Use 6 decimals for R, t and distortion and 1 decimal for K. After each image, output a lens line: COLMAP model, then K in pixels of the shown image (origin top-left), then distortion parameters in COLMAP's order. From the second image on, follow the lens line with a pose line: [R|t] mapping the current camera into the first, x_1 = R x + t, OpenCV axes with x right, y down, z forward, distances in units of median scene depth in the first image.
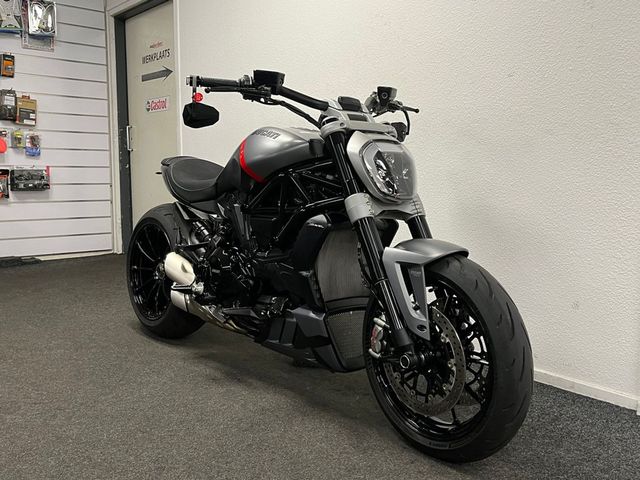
lens RADIAL K [[599.2, 0, 319.8], [0, 599.2, 240.4], [0, 0, 1]] dist [0.018833, 0.000000]
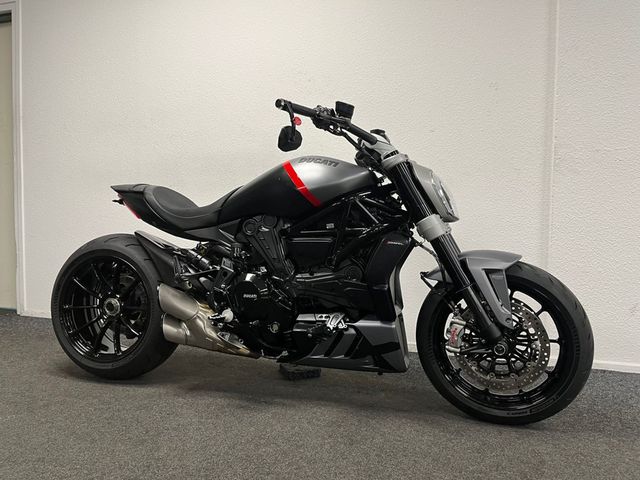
lens RADIAL K [[481.3, 0, 320.3], [0, 481.3, 239.0], [0, 0, 1]] dist [-0.001541, 0.000296]
pose [[0.843735, -0.028029, 0.536028, -0.577023], [0.060624, 0.997222, -0.043281, -0.002314], [-0.533325, 0.069014, 0.843090, 0.293677]]
